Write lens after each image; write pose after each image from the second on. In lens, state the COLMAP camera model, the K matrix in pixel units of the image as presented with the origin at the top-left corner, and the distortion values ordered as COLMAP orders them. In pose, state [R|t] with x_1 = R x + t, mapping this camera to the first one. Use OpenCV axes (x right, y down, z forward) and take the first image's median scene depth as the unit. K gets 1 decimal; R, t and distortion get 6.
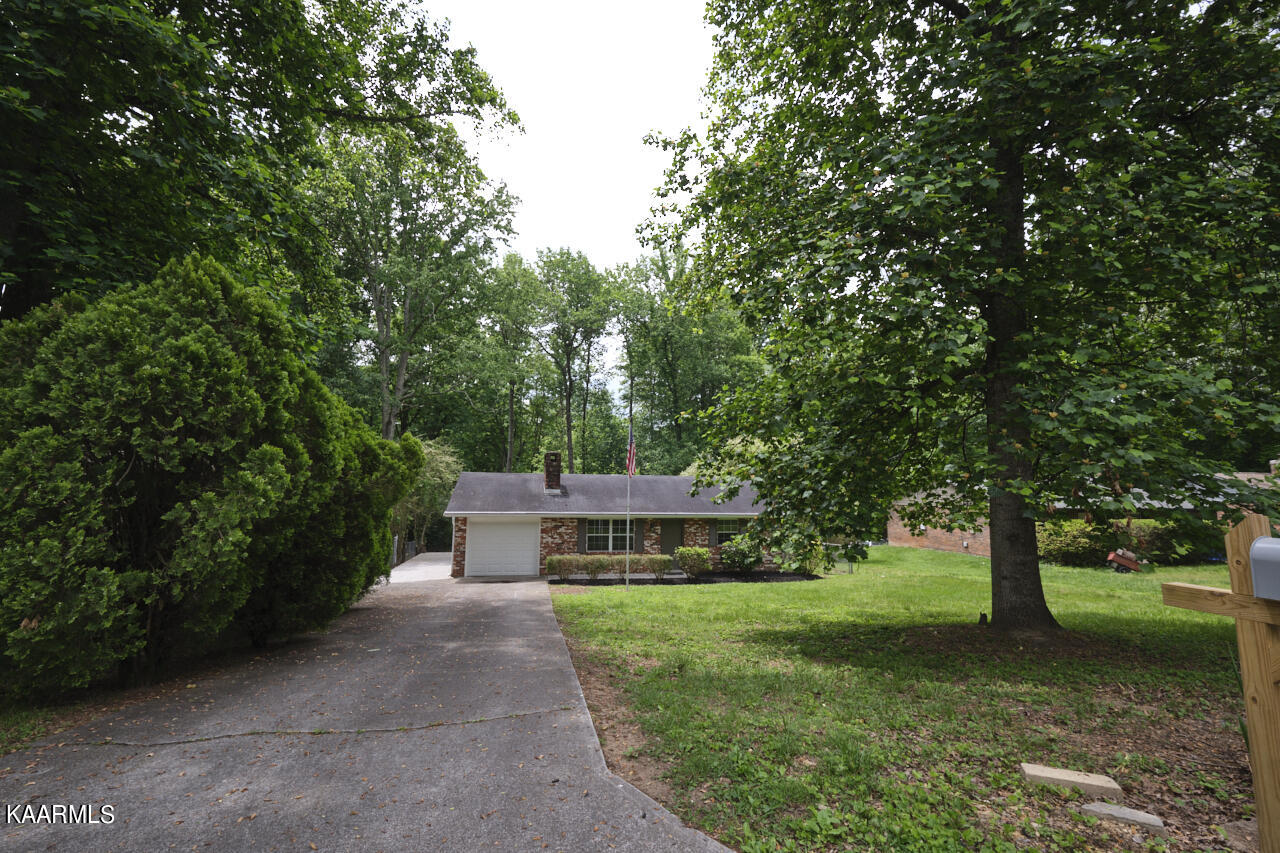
lens RADIAL K [[552.4, 0, 640.0], [0, 552.4, 419.2], [0, 0, 1]] dist [0.000212, -0.001112]
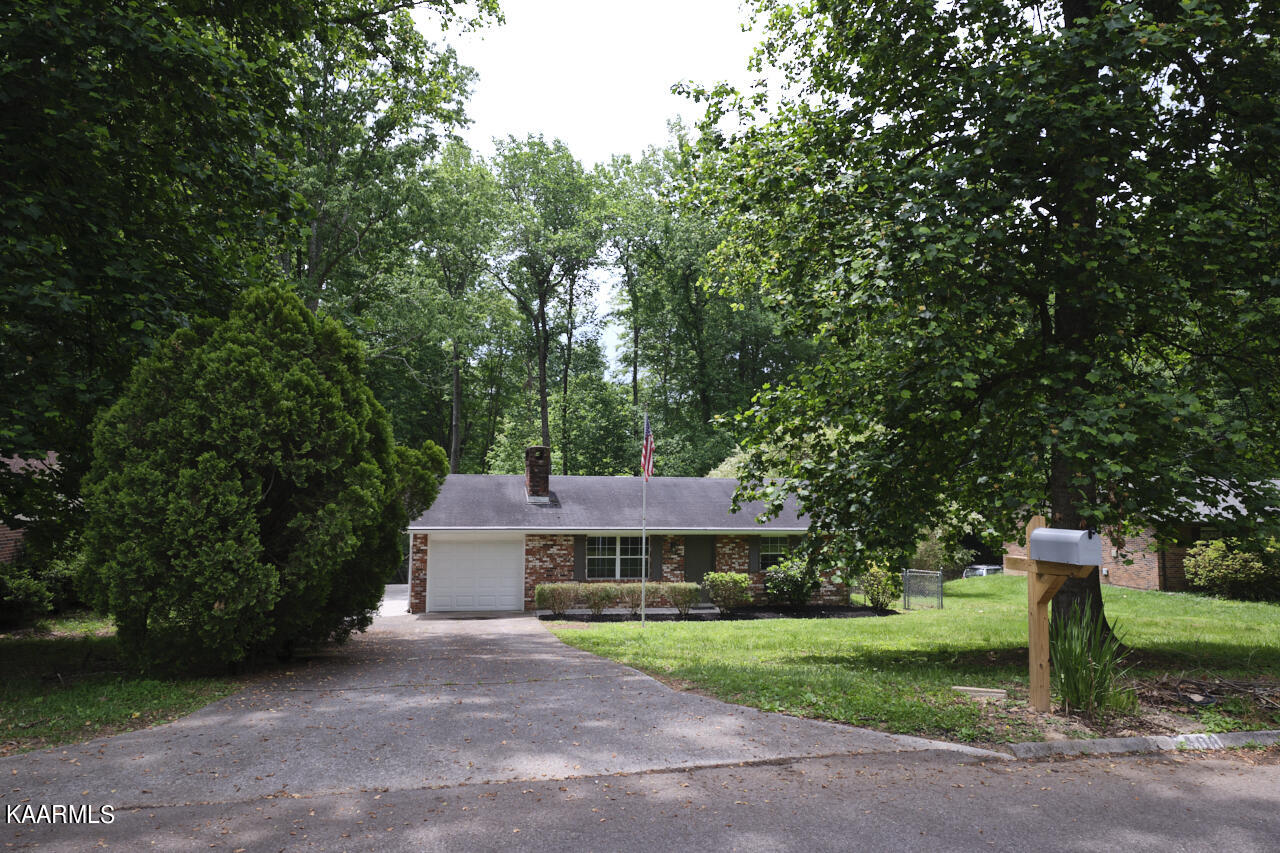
lens RADIAL K [[876.3, 0, 646.5], [0, 876.3, 424.0], [0, 0, 1]] dist [0.026140, 0.003045]
pose [[0.999988, -0.002165, 0.004426, -0.018553], [0.001961, 0.998964, 0.045467, -0.024545], [-0.004520, -0.045458, 0.998956, -0.175189]]
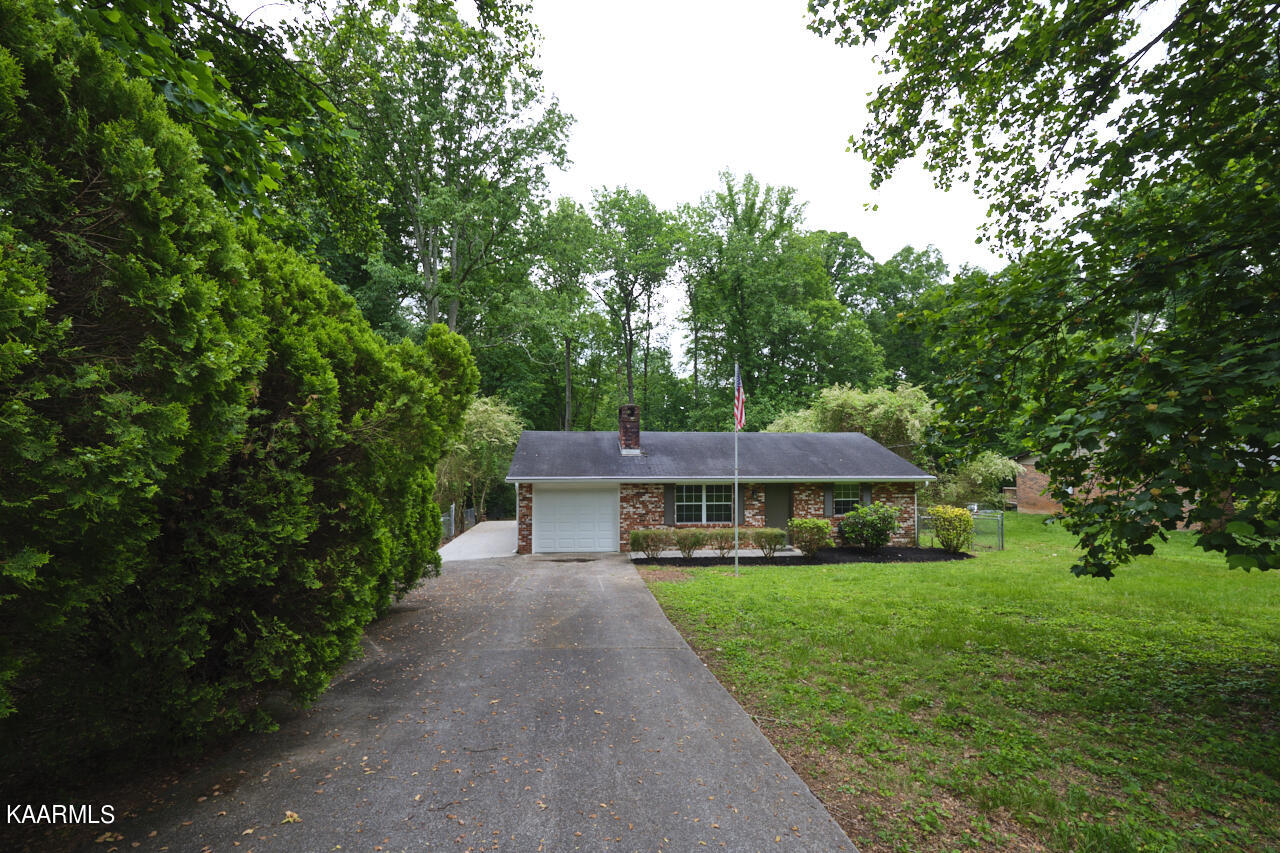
lens RADIAL K [[552.4, 0, 641.6], [0, 552.4, 423.7], [0, 0, 1]] dist [0.000212, -0.001112]
pose [[0.995954, -0.015757, -0.088478, -0.068485], [0.022271, 0.997074, 0.073122, 0.028021], [0.087067, -0.074797, 0.993391, 0.179049]]
